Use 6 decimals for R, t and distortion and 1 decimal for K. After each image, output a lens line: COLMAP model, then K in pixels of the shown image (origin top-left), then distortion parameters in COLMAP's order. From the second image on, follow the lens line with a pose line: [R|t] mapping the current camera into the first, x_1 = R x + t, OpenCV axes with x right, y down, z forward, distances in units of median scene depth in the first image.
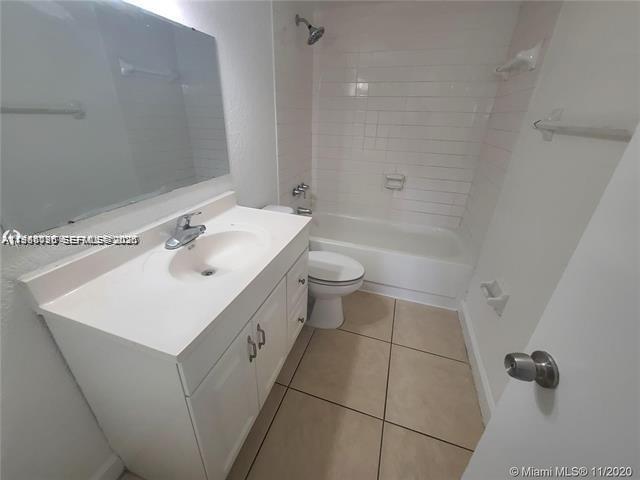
lens RADIAL K [[263.2, 0, 315.8], [0, 263.2, 237.0], [0, 0, 1]] dist [-0.000923, 0.000059]
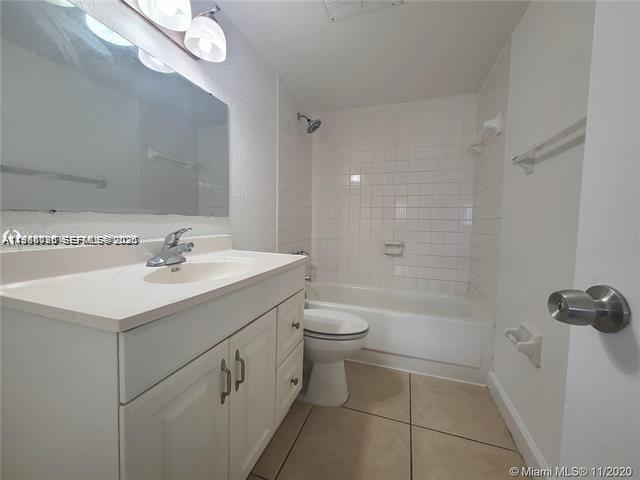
lens RADIAL K [[263.2, 0, 315.8], [0, 263.2, 237.0], [0, 0, 1]] dist [-0.000923, 0.000059]
pose [[0.999908, -0.008677, -0.010439, 0.020403], [0.004206, 0.929217, -0.369511, 0.185202], [0.012906, 0.369433, 0.929168, 0.072675]]
